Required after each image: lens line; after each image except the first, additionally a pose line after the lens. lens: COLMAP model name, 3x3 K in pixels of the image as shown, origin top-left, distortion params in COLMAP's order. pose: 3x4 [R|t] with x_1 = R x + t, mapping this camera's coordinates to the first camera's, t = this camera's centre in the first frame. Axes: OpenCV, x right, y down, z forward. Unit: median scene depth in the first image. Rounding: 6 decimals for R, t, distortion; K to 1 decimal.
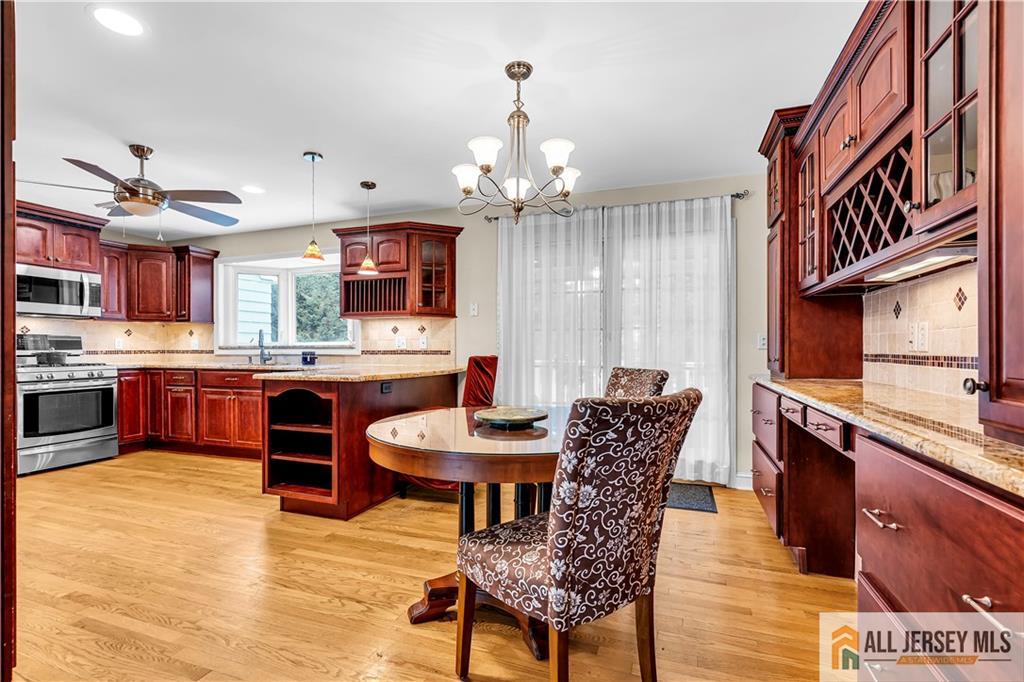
lens RADIAL K [[475.1, 0, 511.9], [0, 475.1, 348.5], [0, 0, 1]] dist [-0.000726, 0.000574]
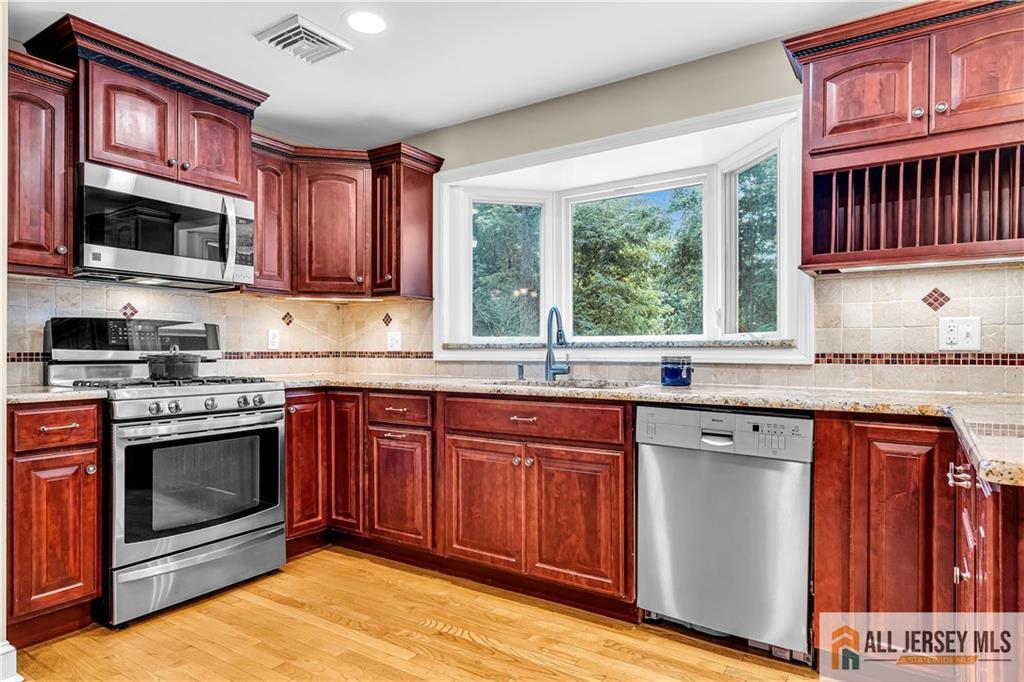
lens RADIAL K [[593.8, 0, 505.7], [0, 593.8, 349.7], [0, 0, 1]] dist [0.003708, 0.000492]
pose [[0.972099, 0.002278, -0.234559, -0.464183], [-0.002879, 0.999993, -0.002220, 0.003074], [0.234552, 0.002834, 0.972099, 0.456137]]
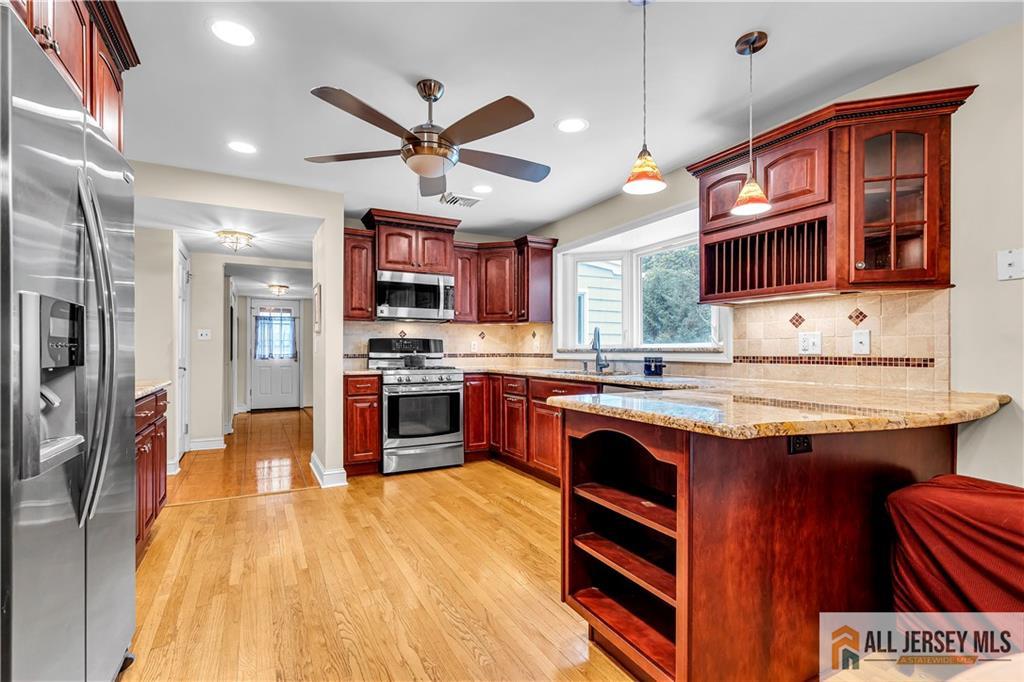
lens RADIAL K [[475.1, 0, 511.9], [0, 475.1, 348.5], [0, 0, 1]] dist [-0.000726, 0.000574]
pose [[0.746325, -0.001384, -0.665580, -0.122153], [-0.002710, 0.999983, -0.005118, -0.001732], [0.665576, 0.005624, 0.746309, 0.351187]]
